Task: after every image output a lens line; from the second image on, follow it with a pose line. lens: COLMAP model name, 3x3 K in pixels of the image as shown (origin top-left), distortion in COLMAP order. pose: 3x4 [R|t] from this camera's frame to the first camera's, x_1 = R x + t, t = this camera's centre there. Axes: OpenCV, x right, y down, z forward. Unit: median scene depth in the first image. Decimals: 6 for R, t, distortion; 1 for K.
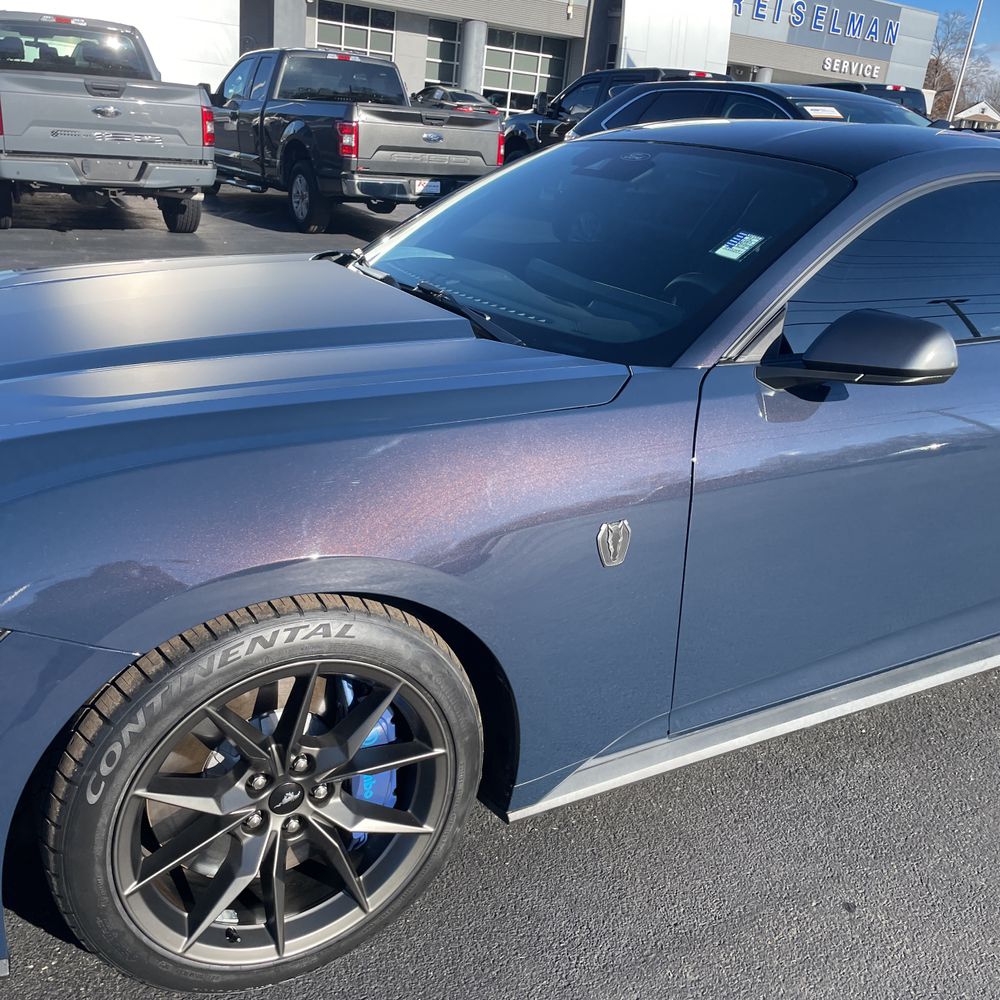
lens RADIAL K [[1018.0, 0, 493.0], [0, 1018.0, 498.6], [0, 0, 1]] dist [0.018817, 0.000000]
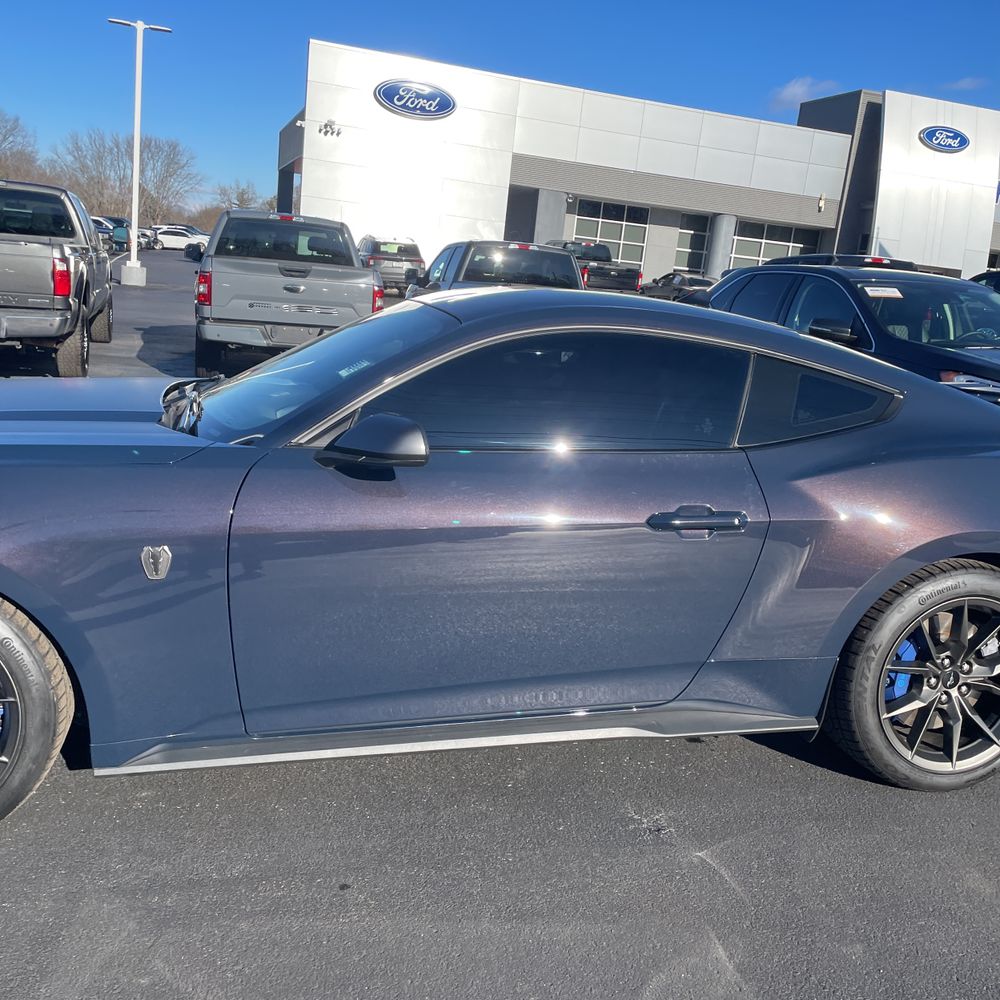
lens RADIAL K [[1018.0, 0, 498.6], [0, 1018.0, 486.7], [0, 0, 1]] dist [0.018817, 0.000000]
pose [[0.963607, 0.058187, -0.260915, 0.149251], [-0.103525, 0.981089, -0.163543, 0.019313], [0.246465, 0.184602, 0.951408, -0.036080]]
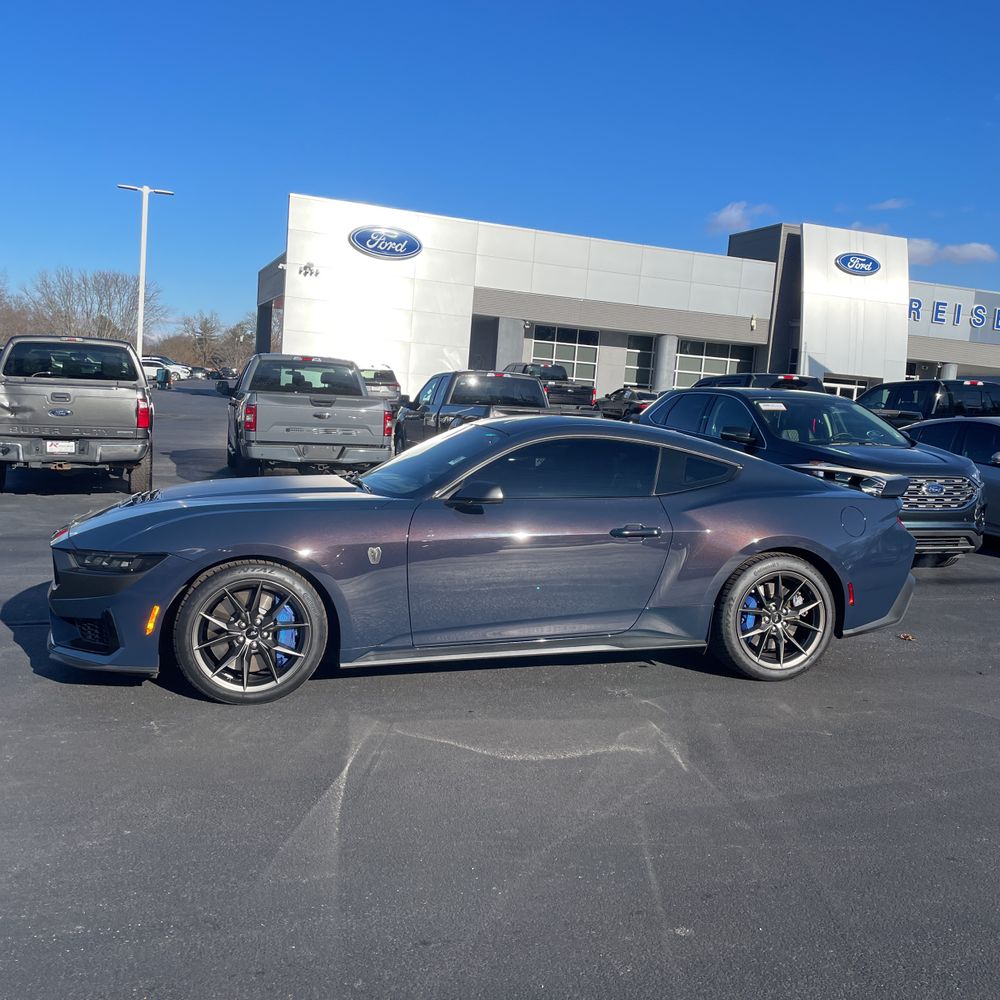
lens RADIAL K [[1018.0, 0, 496.2], [0, 1018.0, 501.1], [0, 0, 1]] dist [0.018817, 0.000000]
pose [[0.973488, -0.000769, -0.228736, 0.178681], [-0.060709, 0.963262, -0.261611, 0.100241], [0.220534, 0.268562, 0.937678, -0.264752]]
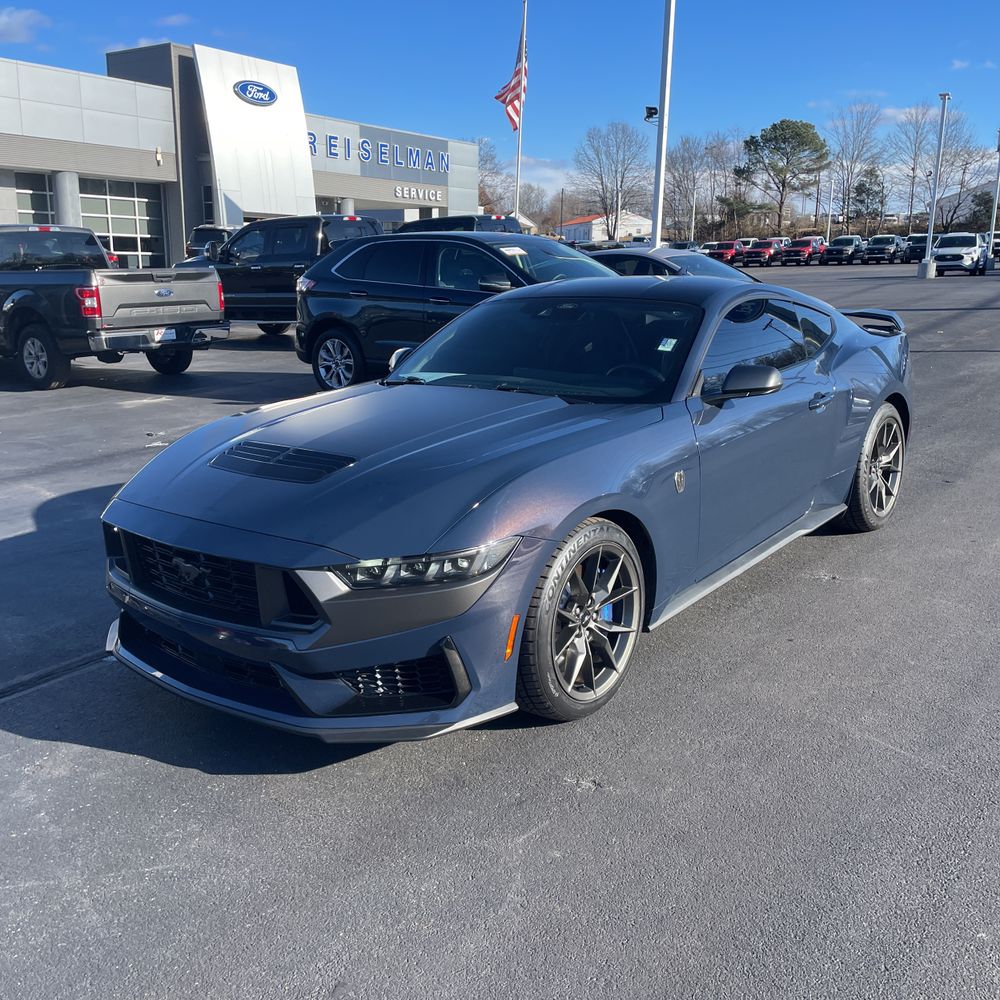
lens RADIAL K [[1018.0, 0, 514.9], [0, 1018.0, 497.3], [0, 0, 1]] dist [0.018817, 0.000000]
pose [[0.908144, -0.174211, 0.380690, -0.168445], [0.214526, 0.974499, -0.065807, 0.023803], [-0.359518, 0.141430, 0.922358, -0.144079]]
